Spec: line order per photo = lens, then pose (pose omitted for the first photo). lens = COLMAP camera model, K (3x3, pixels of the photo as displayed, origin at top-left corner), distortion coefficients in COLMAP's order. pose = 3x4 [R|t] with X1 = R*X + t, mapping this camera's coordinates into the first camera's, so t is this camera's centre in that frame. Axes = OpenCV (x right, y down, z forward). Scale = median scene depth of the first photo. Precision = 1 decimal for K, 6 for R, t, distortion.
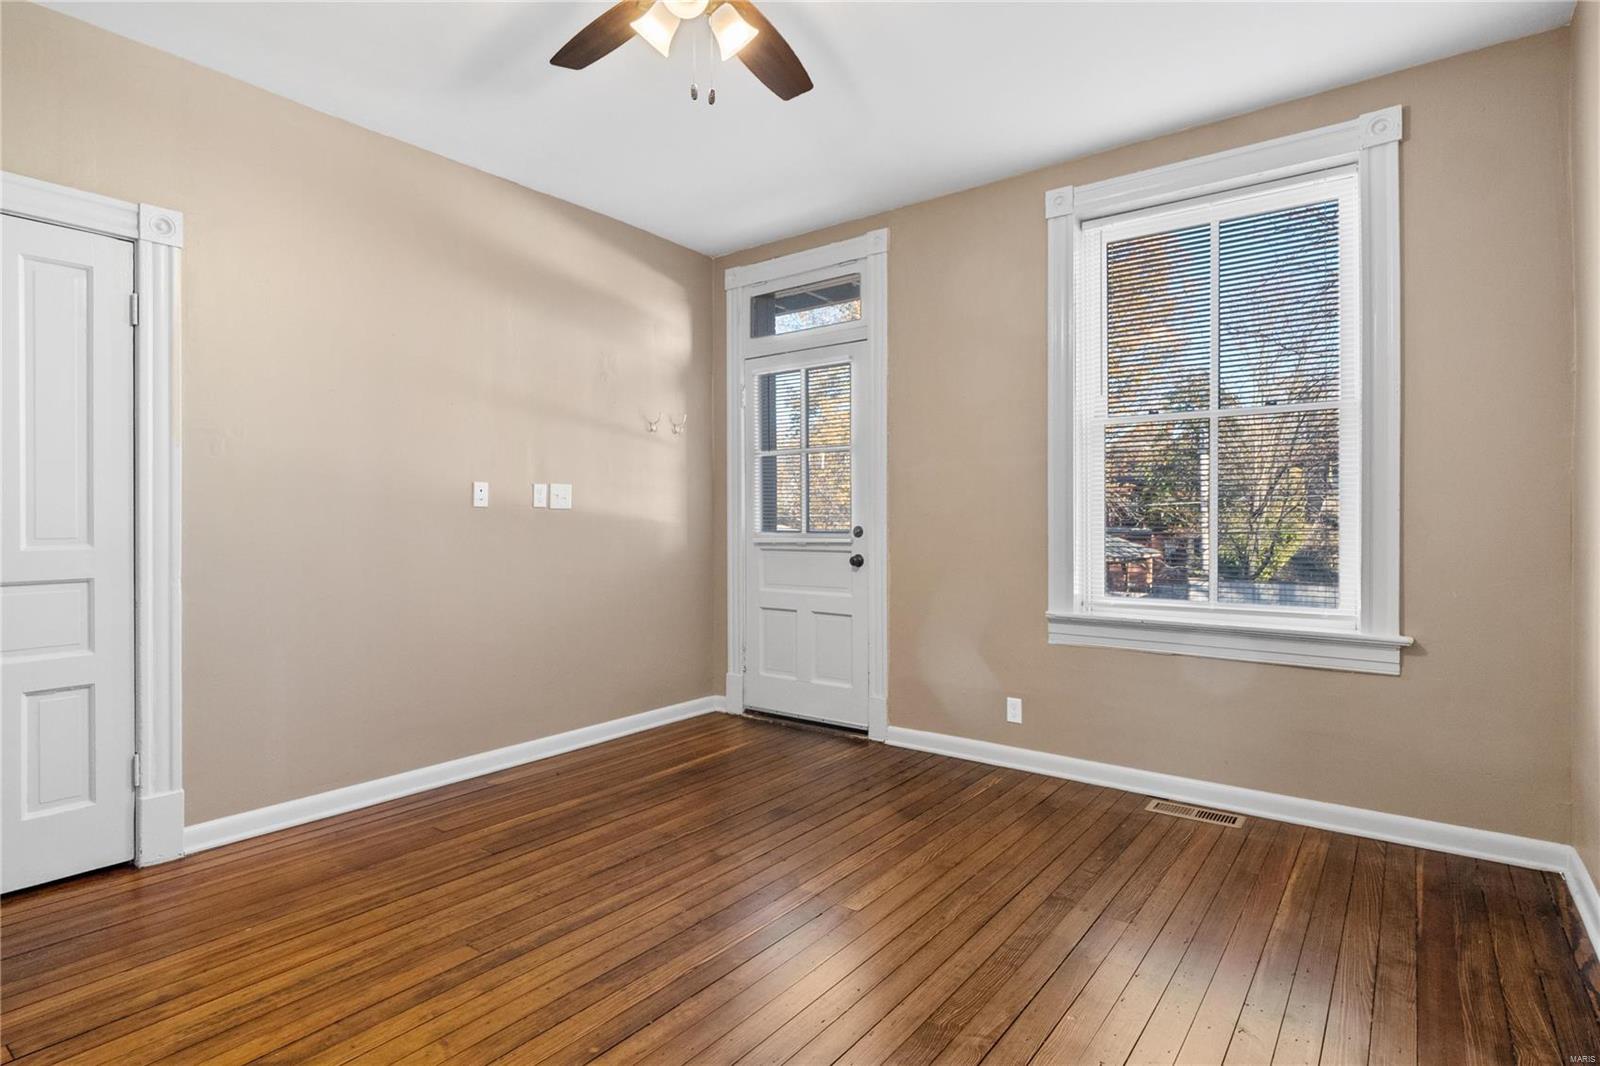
lens RADIAL K [[822.9, 0, 794.8], [0, 822.9, 525.2], [0, 0, 1]] dist [0.000562, -0.001024]
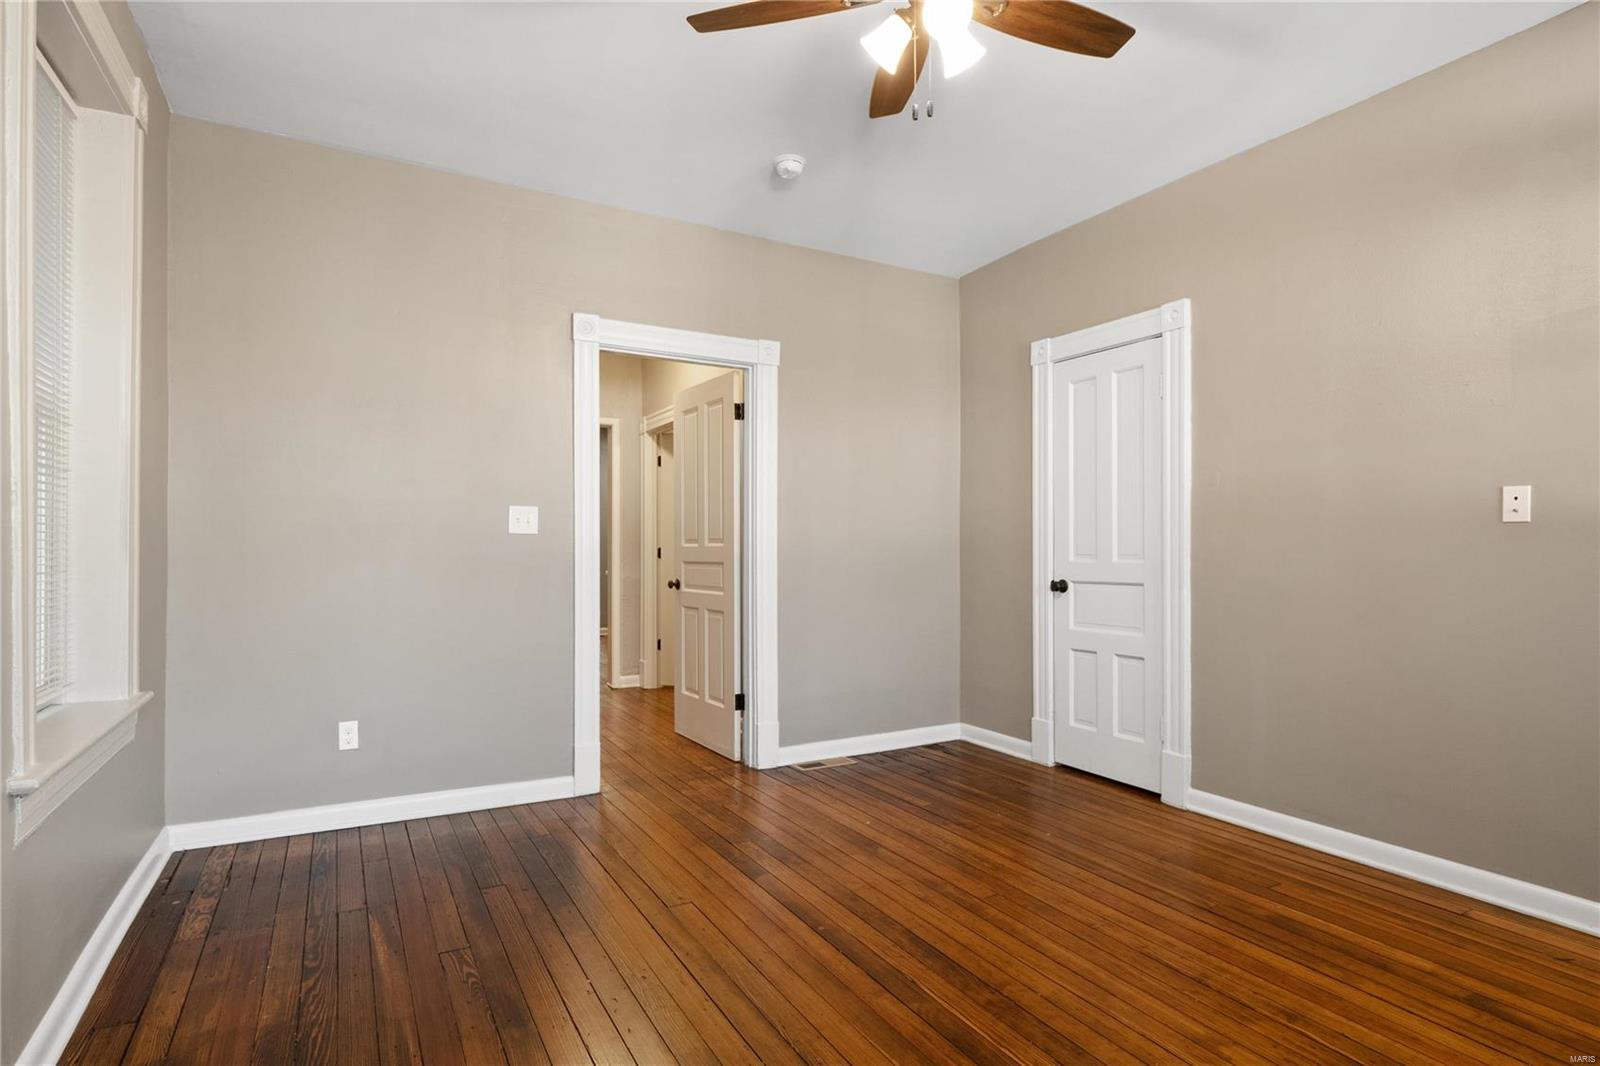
lens RADIAL K [[822.9, 0, 794.8], [0, 822.9, 525.2], [0, 0, 1]] dist [0.000562, -0.001024]
pose [[-0.400029, -0.023451, -0.916203, 0.665274], [-0.004877, 0.999713, -0.023459, -0.000081], [0.916490, -0.004916, -0.400028, 0.963653]]
